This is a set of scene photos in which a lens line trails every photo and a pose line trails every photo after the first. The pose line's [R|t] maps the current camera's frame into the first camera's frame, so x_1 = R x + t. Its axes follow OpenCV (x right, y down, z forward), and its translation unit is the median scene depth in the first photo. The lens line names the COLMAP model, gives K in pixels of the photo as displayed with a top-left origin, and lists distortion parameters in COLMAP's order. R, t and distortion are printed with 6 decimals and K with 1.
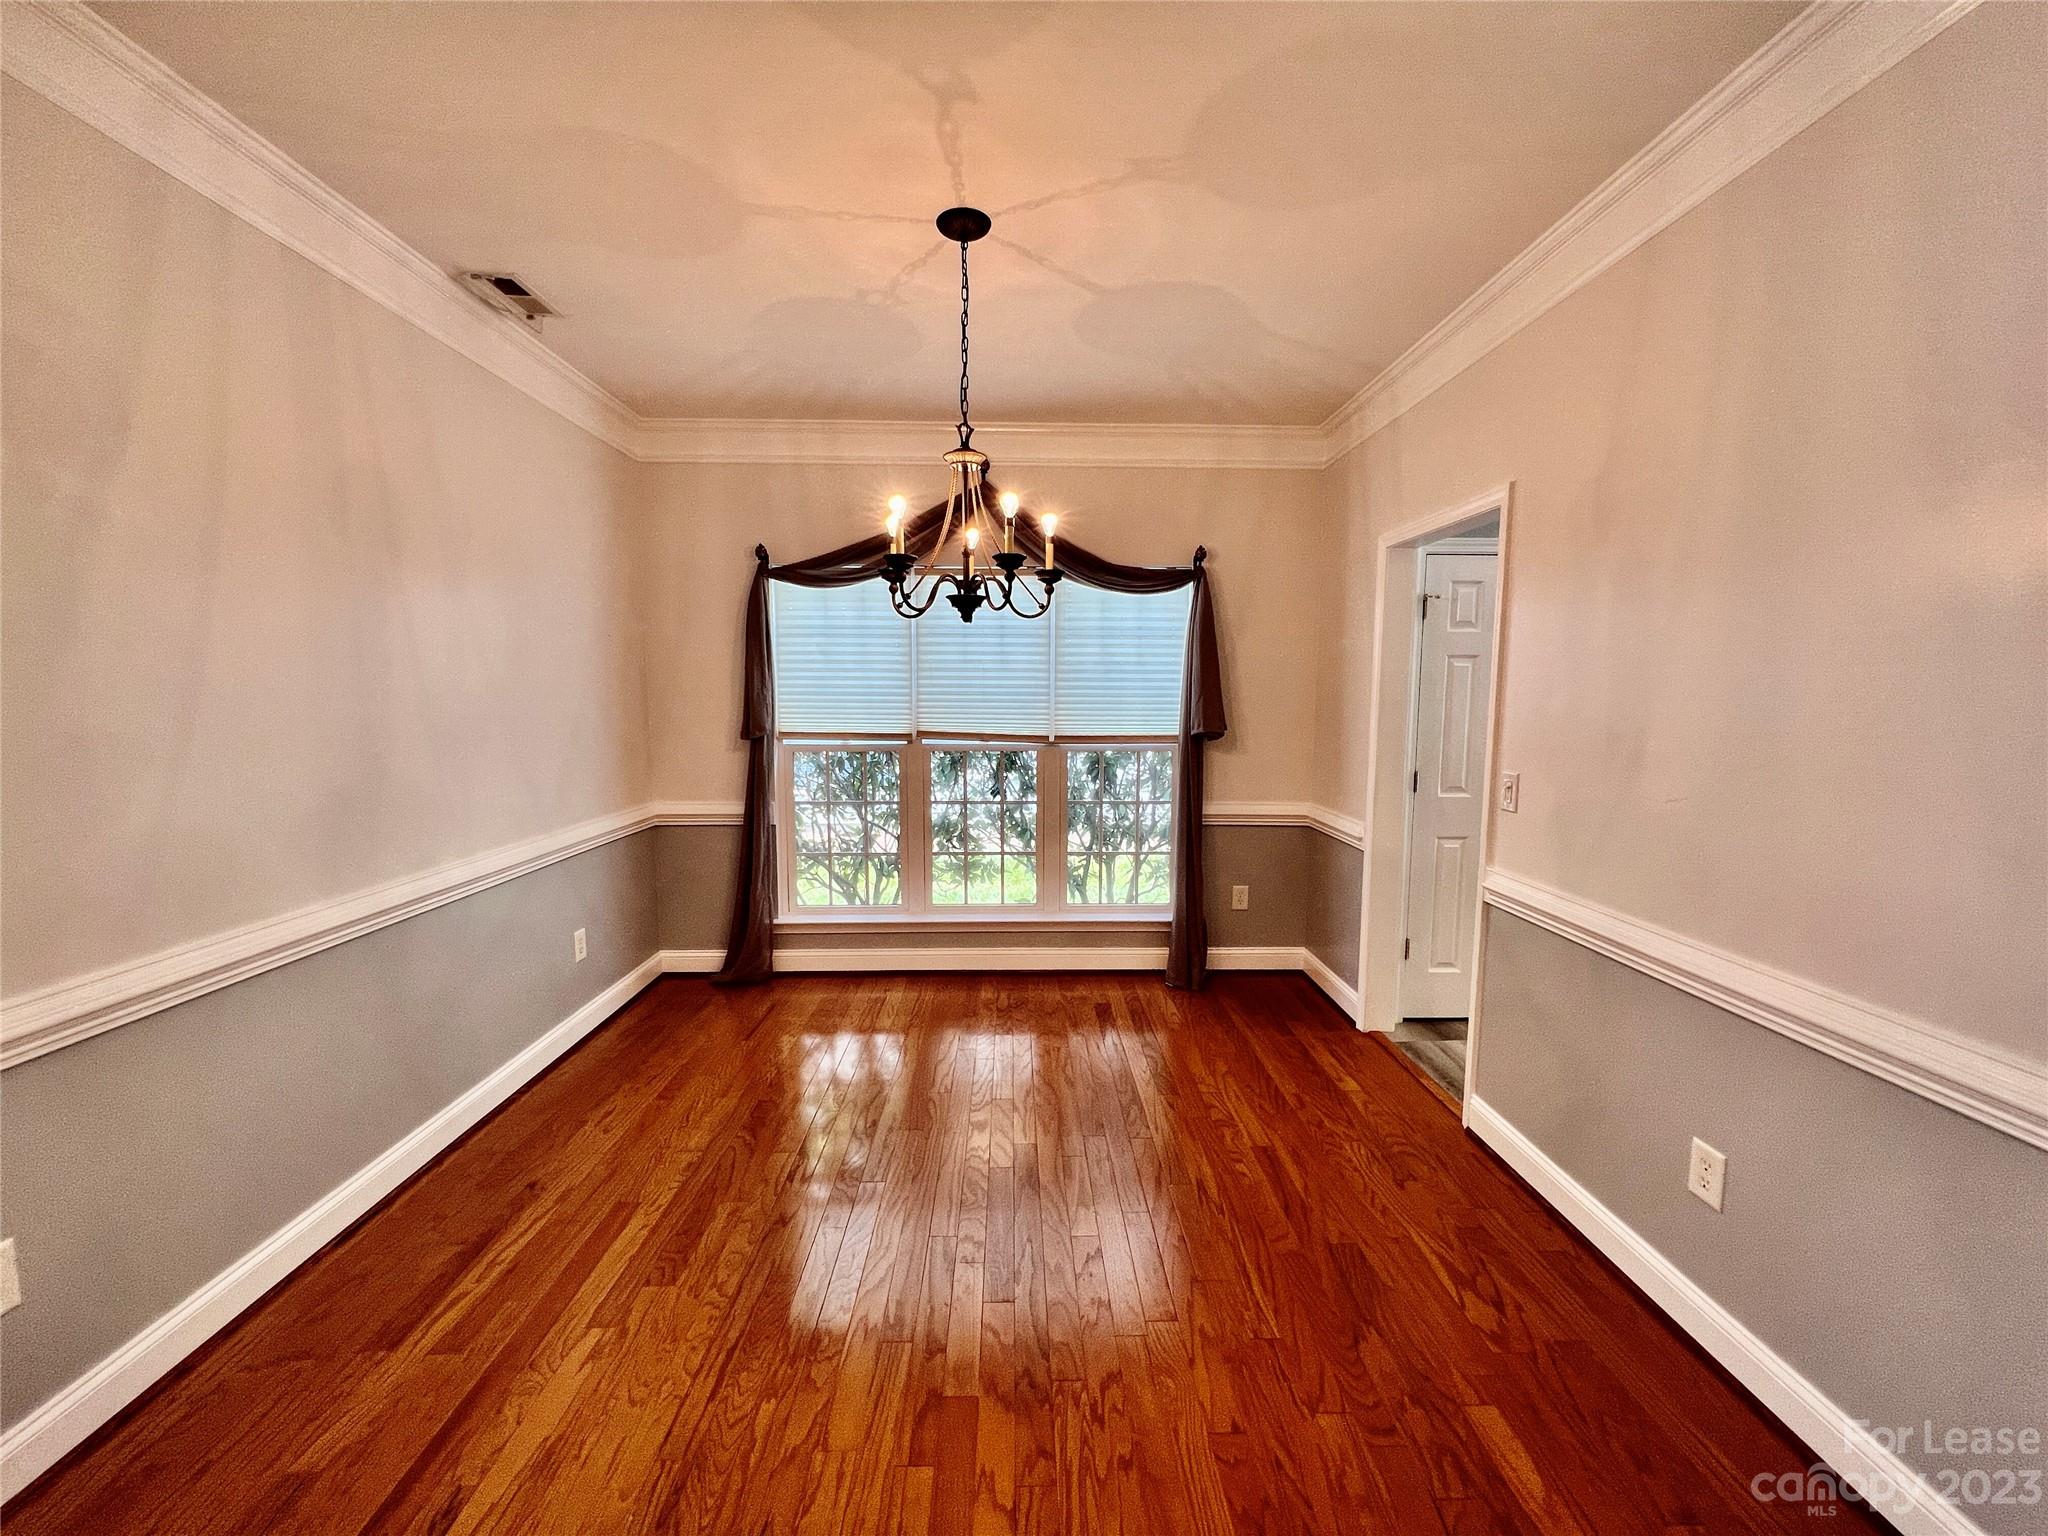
lens RADIAL K [[815.8, 0, 1024.8], [0, 815.8, 782.8], [0, 0, 1]] dist [-0.002353, 0.001092]
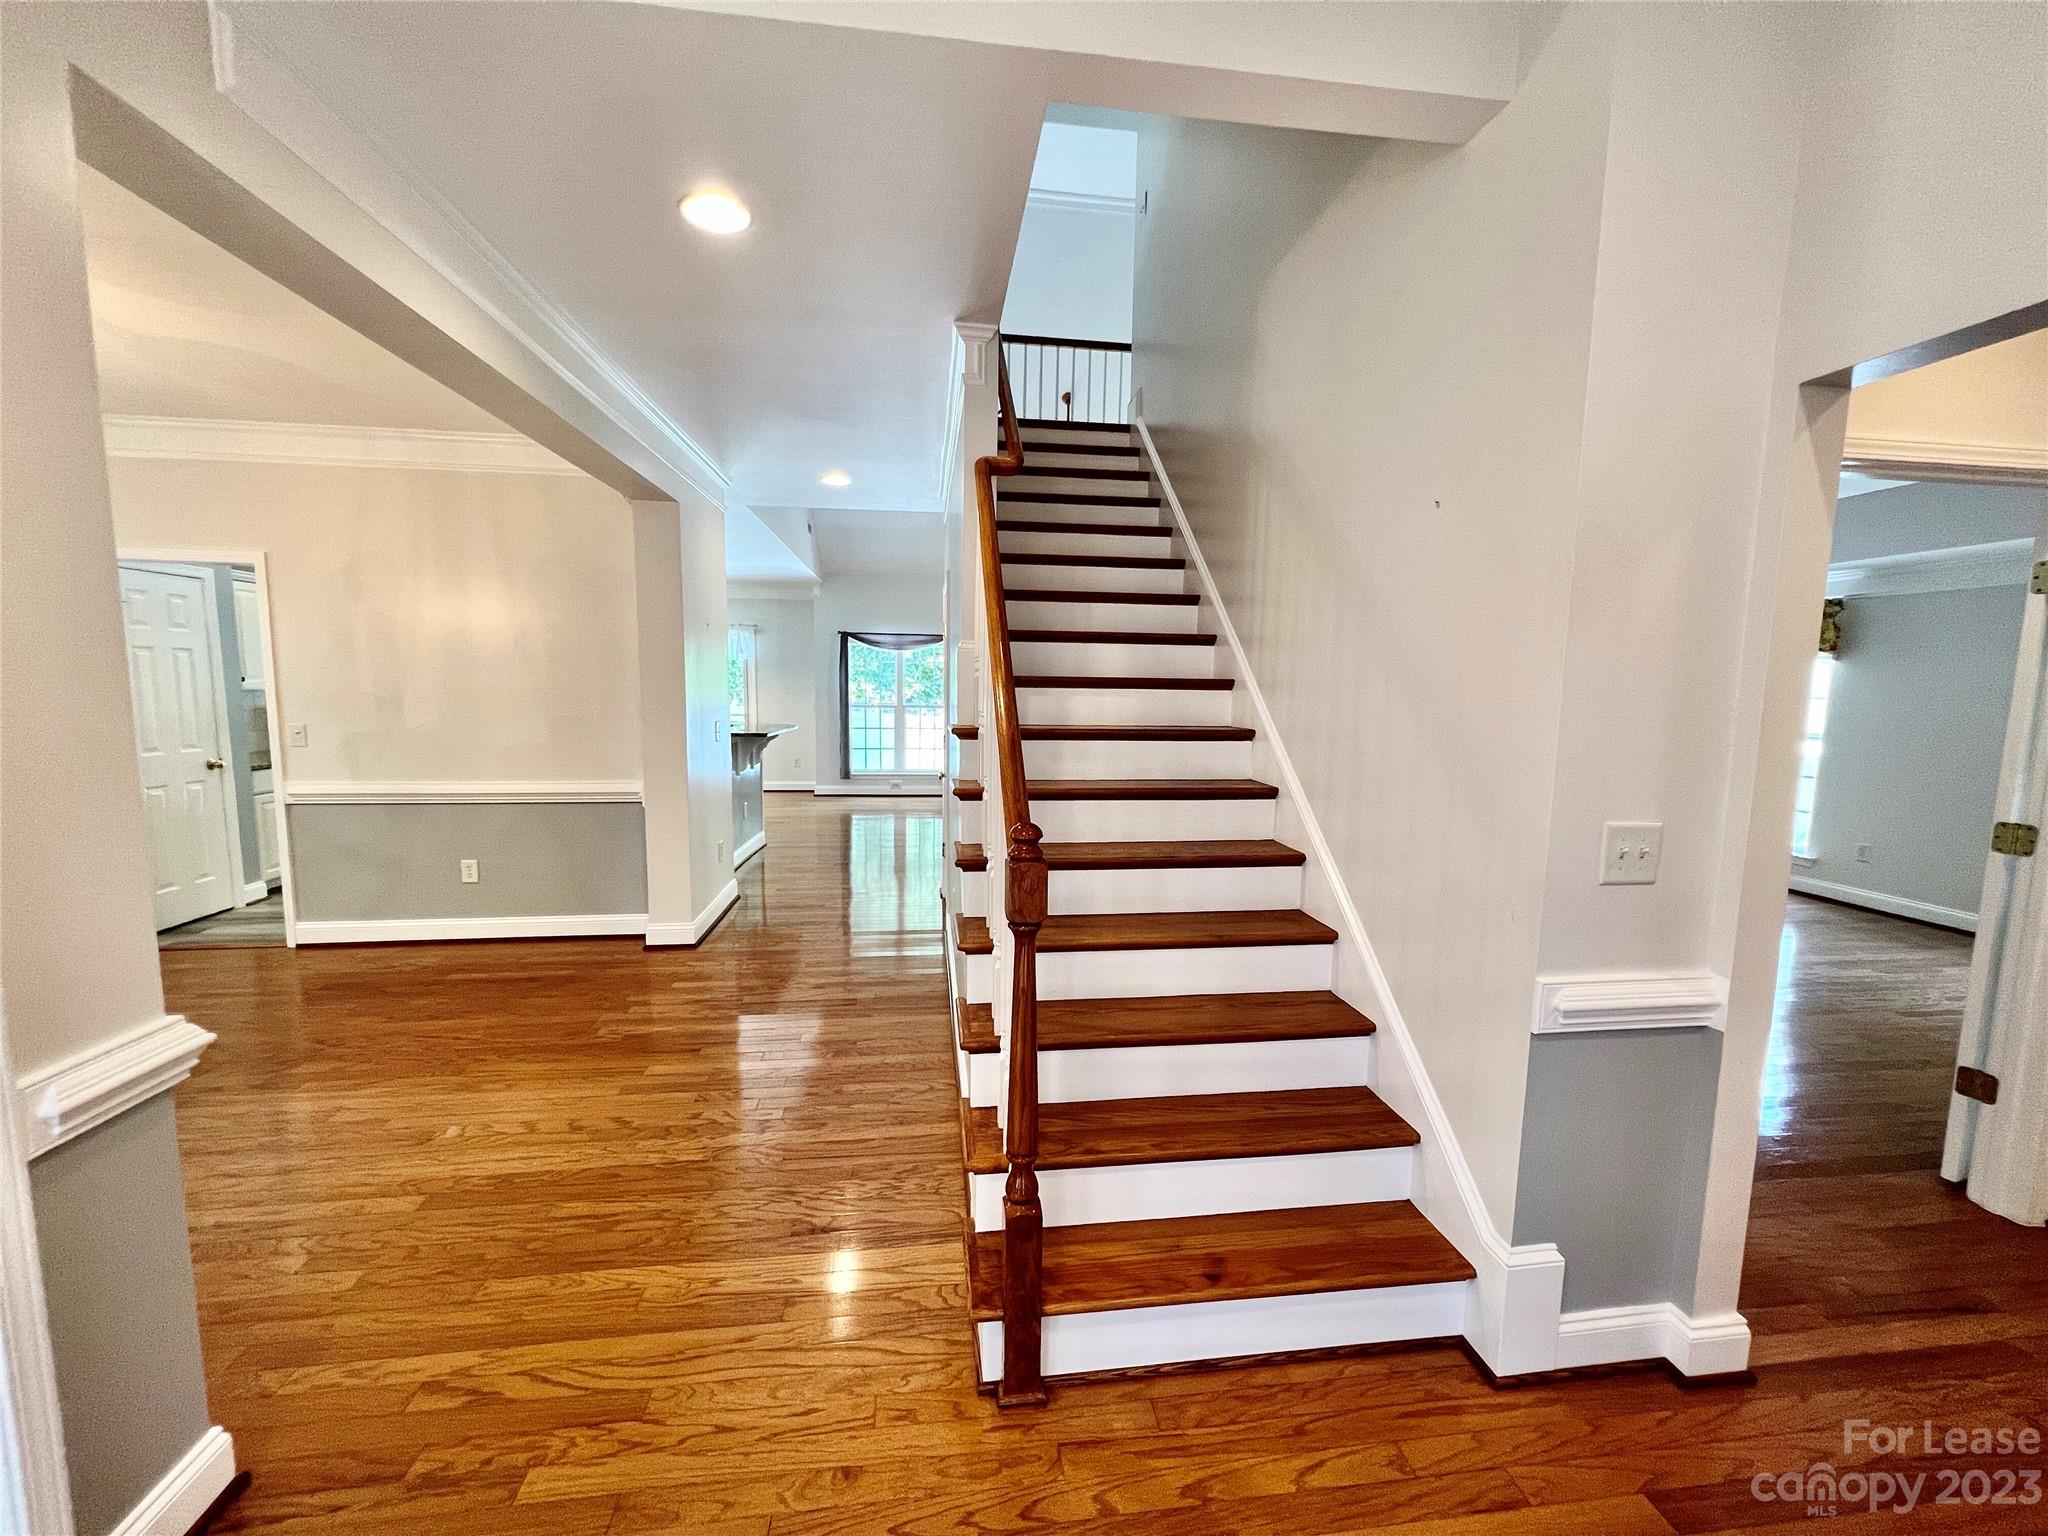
lens RADIAL K [[815.8, 0, 1030.7], [0, 815.8, 778.7], [0, 0, 1]] dist [-0.002353, 0.001092]
pose [[-0.116807, -0.118669, 0.986039, -1.328358], [0.093503, 0.987112, 0.129874, 0.023245], [-0.988743, 0.107368, -0.104206, -0.352635]]
